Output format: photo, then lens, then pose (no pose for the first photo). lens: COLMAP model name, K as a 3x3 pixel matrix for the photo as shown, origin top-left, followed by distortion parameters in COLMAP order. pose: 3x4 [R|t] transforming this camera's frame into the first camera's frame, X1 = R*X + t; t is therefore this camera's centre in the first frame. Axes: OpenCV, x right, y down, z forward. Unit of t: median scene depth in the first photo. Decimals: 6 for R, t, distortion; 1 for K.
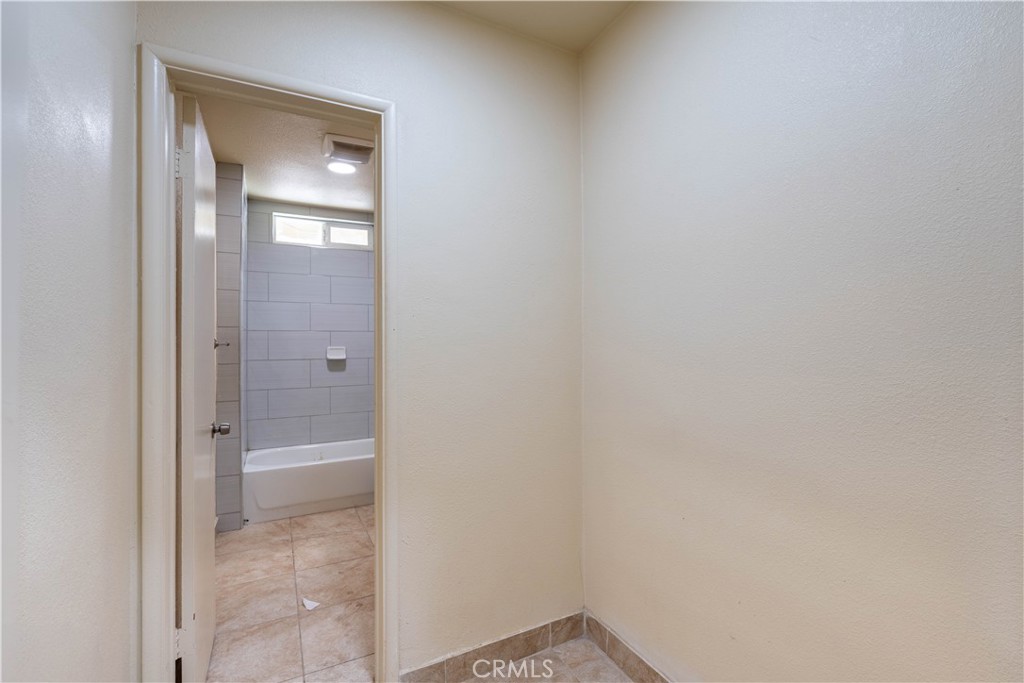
lens RADIAL K [[447.2, 0, 509.9], [0, 447.2, 342.8], [0, 0, 1]] dist [-0.006783, 0.001000]
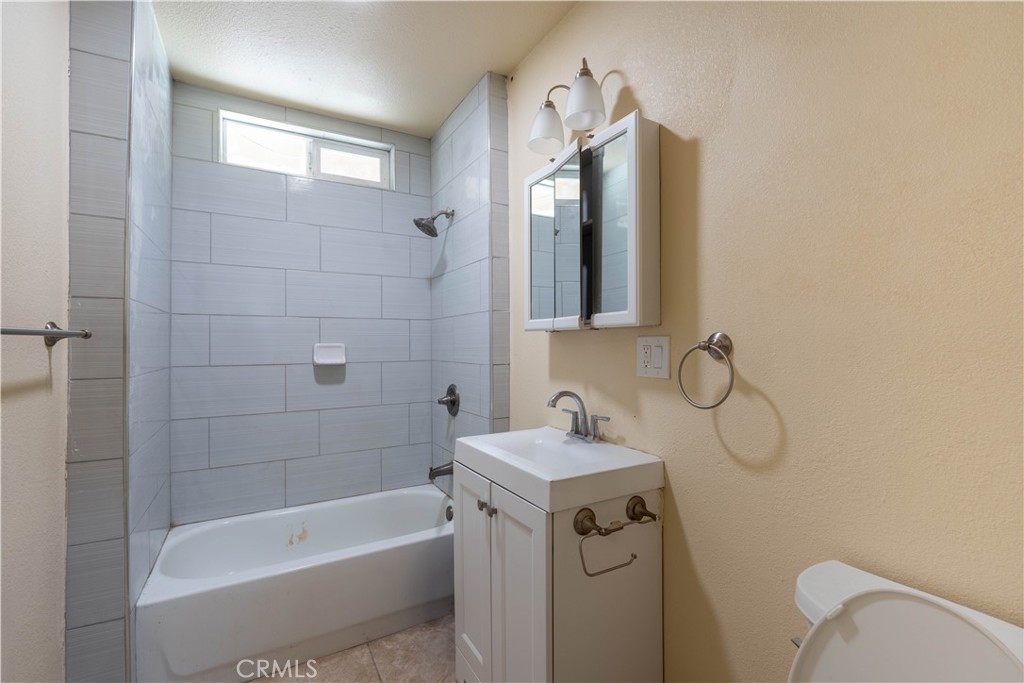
lens RADIAL K [[447.2, 0, 512.8], [0, 447.2, 341.8], [0, 0, 1]] dist [-0.006783, 0.001000]
pose [[0.999261, 0.002910, 0.038335, -0.169198], [-0.002868, 0.999995, -0.001149, 0.006876], [-0.038338, 0.001038, 0.999264, 0.399227]]
